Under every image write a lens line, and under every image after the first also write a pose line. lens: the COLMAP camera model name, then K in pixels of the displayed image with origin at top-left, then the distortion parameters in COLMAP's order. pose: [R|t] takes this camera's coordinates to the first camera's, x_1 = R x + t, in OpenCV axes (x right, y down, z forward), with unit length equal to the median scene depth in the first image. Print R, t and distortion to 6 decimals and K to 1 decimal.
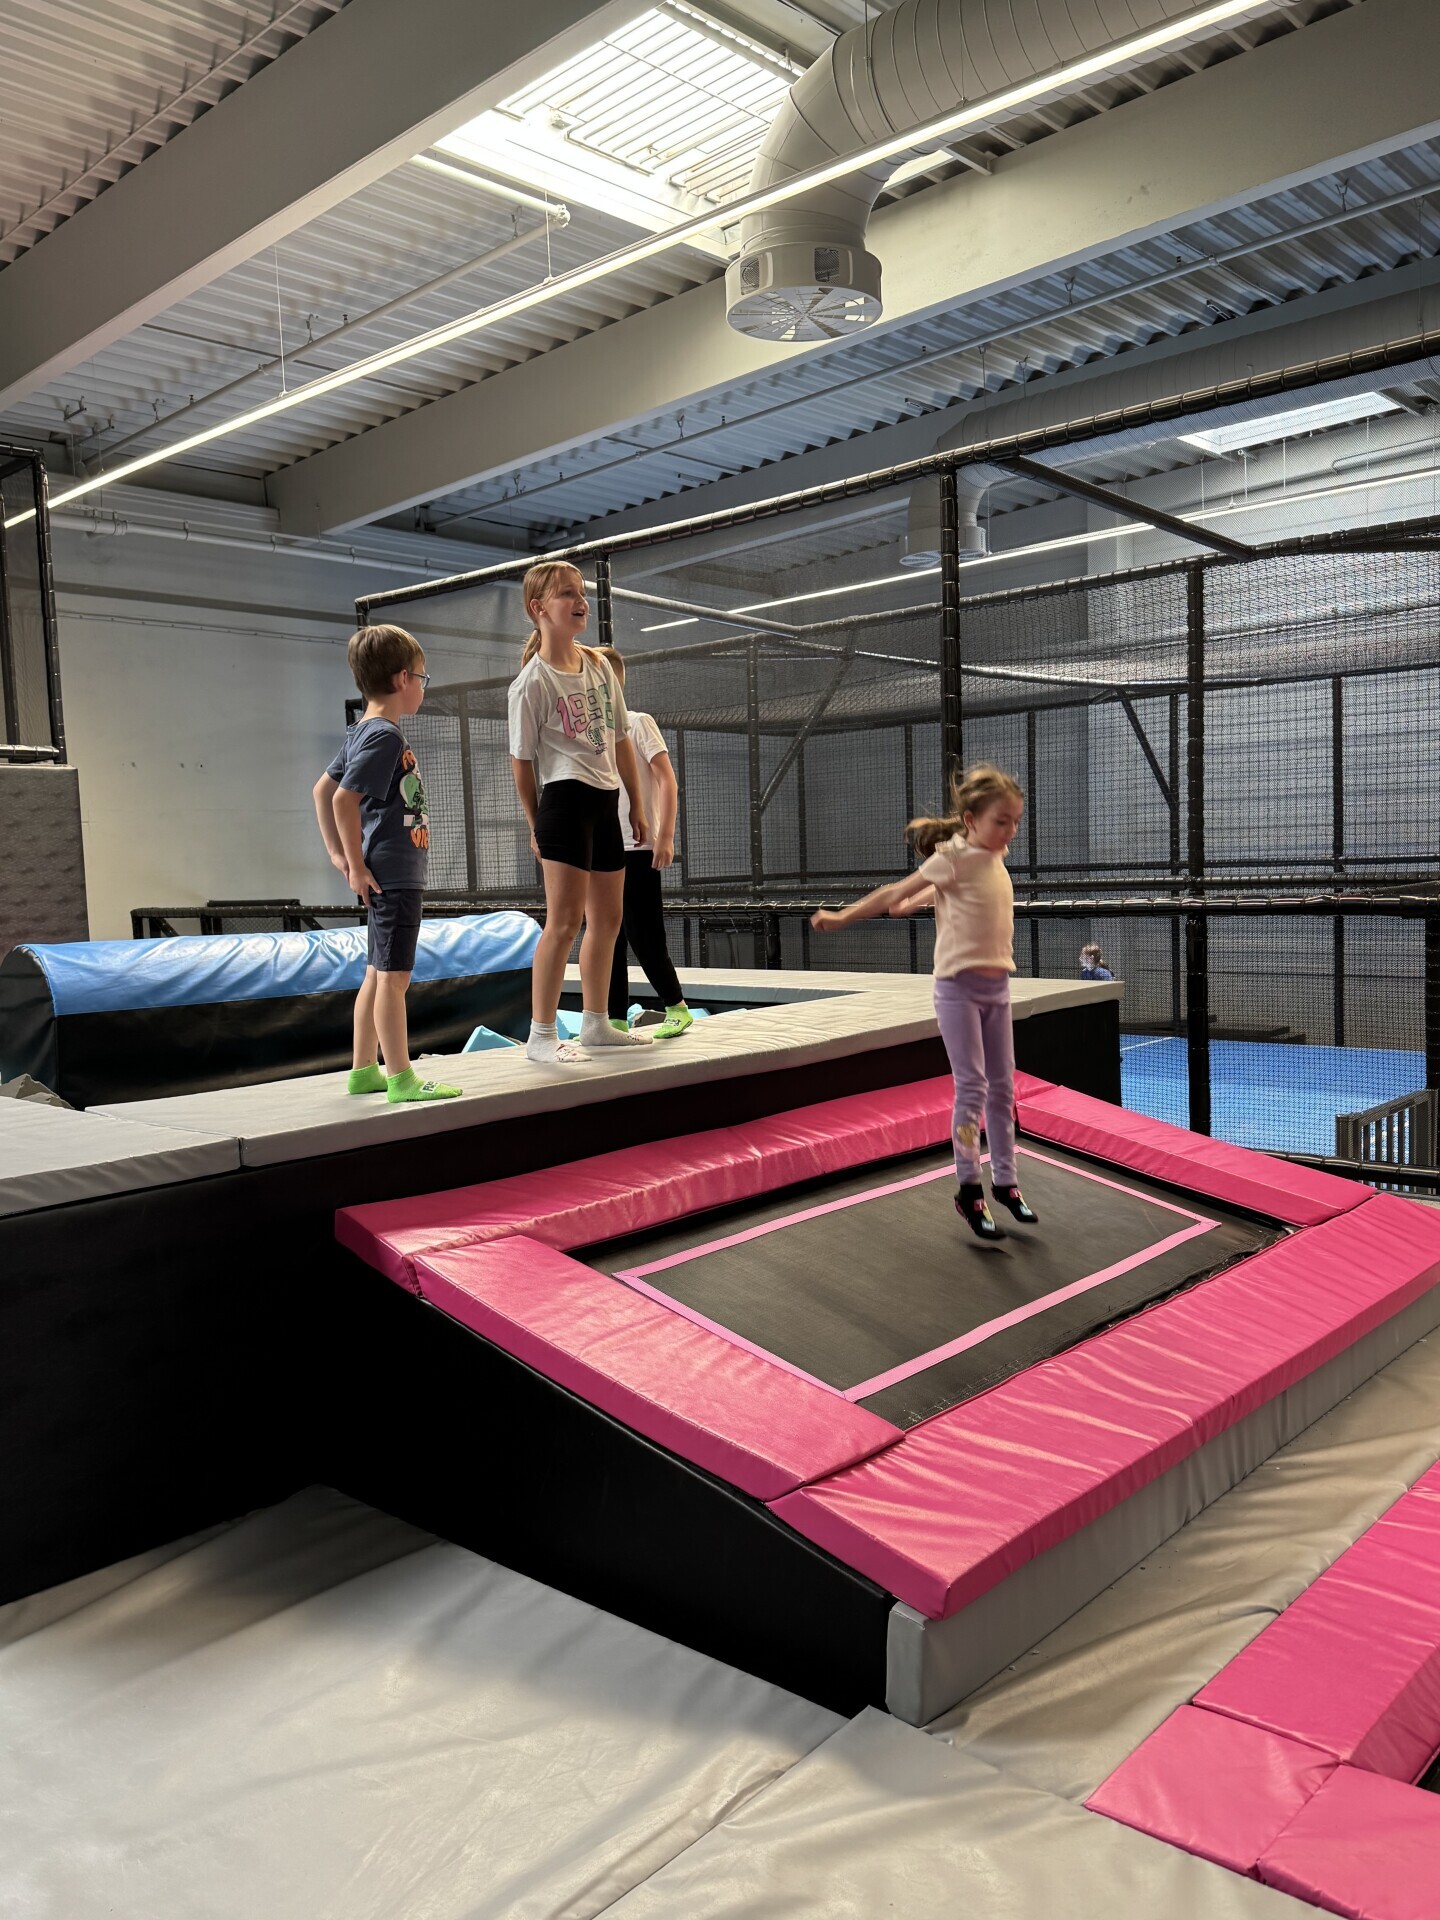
lens RADIAL K [[1504.9, 0, 718.4], [0, 1504.9, 961.8], [0, 0, 1]] dist [0.059078, -0.000711]
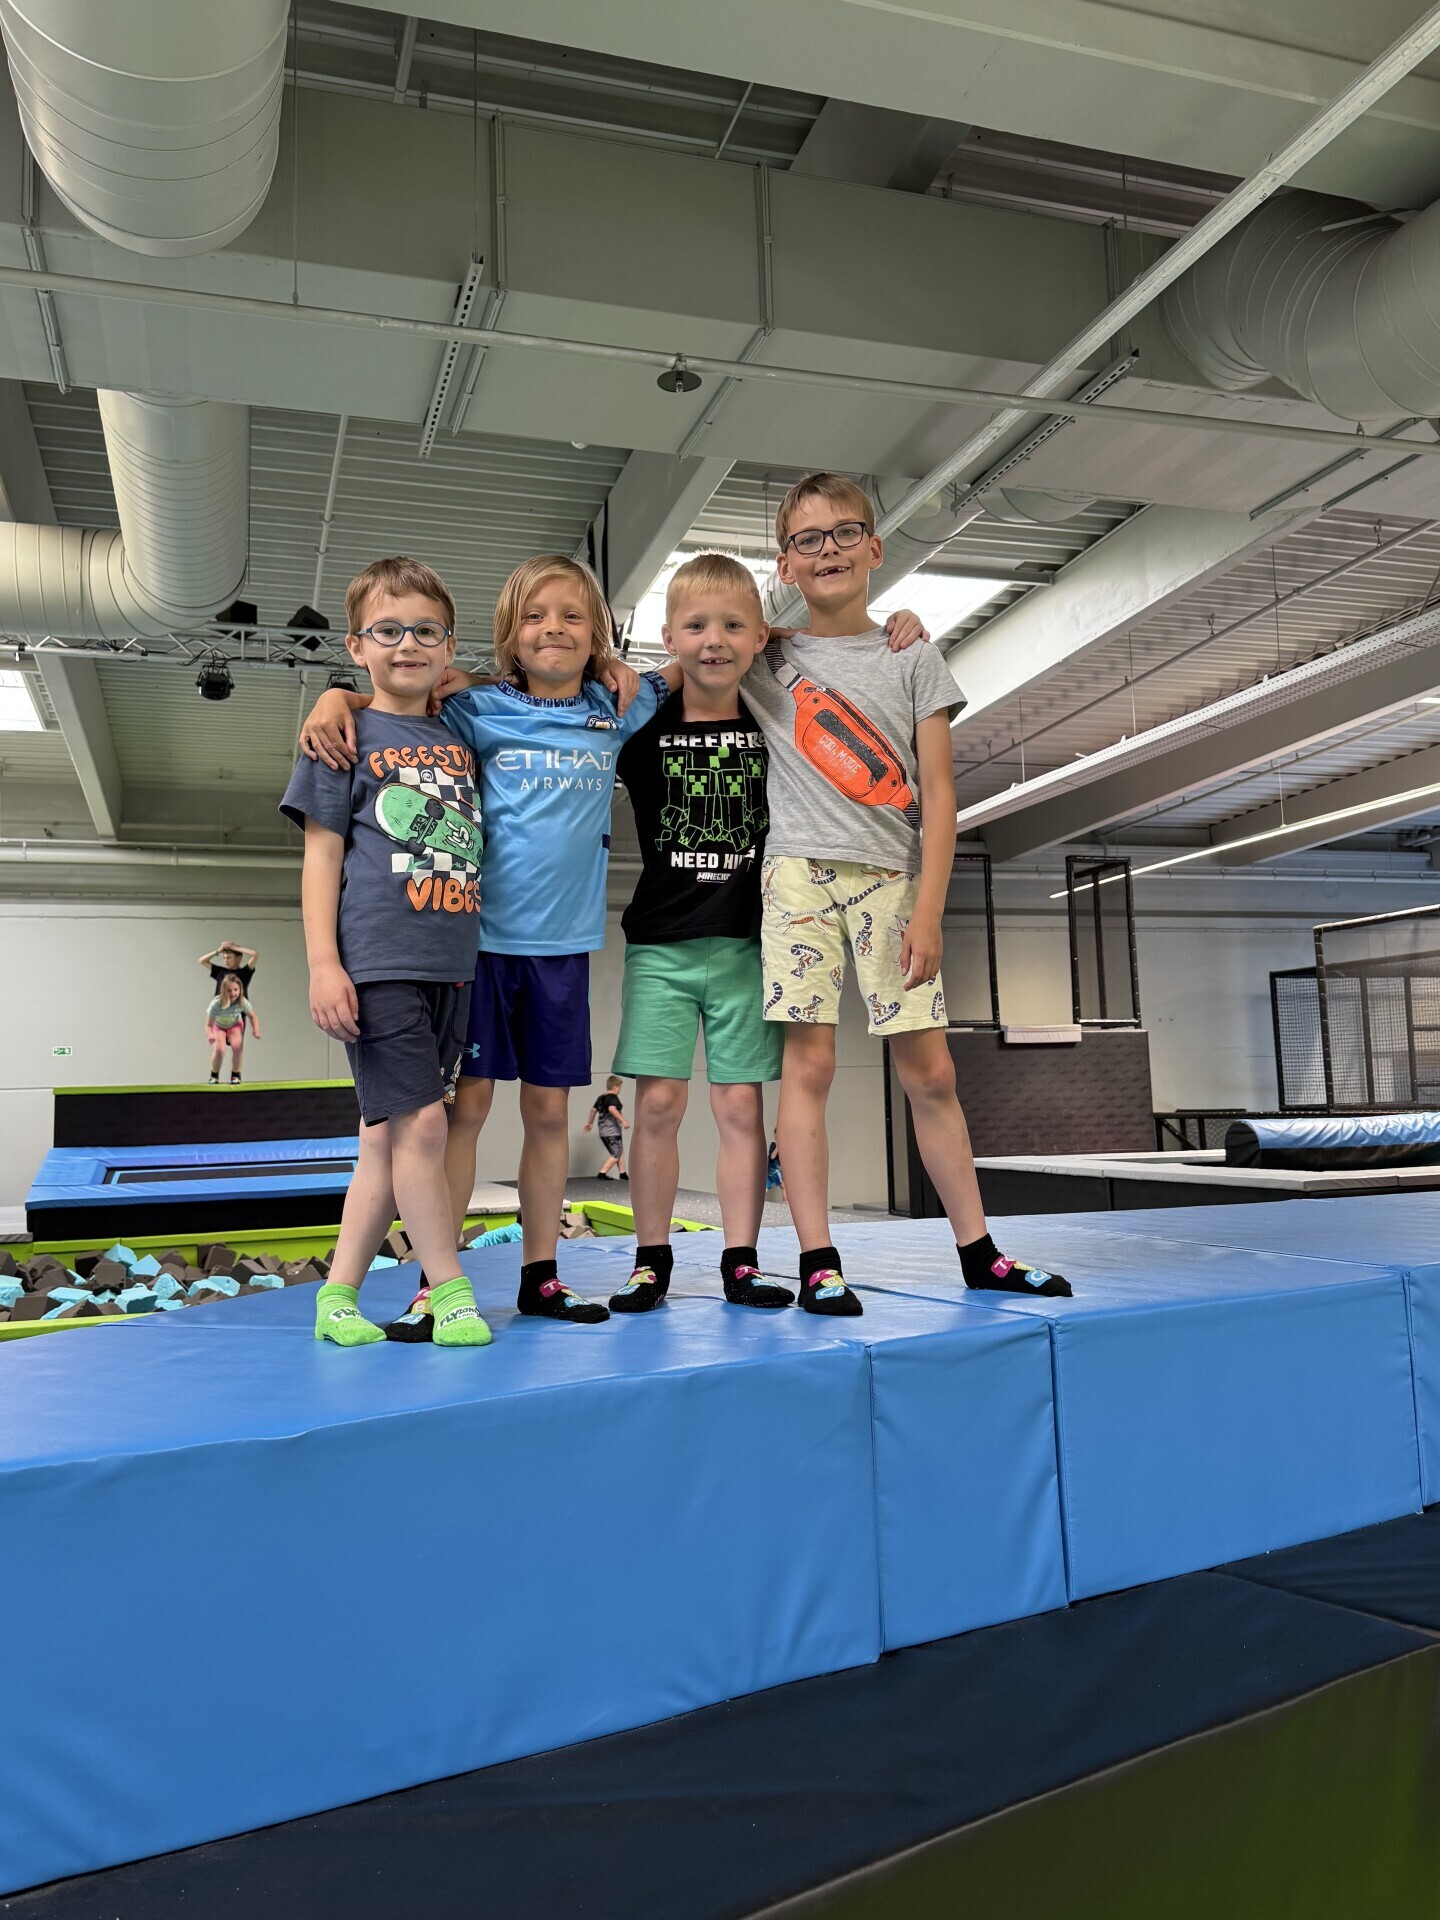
lens RADIAL K [[1504.9, 0, 717.4], [0, 1504.9, 967.2], [0, 0, 1]] dist [0.059078, -0.000711]
pose [[0.873583, -0.037636, -0.485218, -0.003013], [-0.030461, 0.990822, -0.131694, 0.046989], [0.485722, 0.129826, 0.864419, -0.779745]]
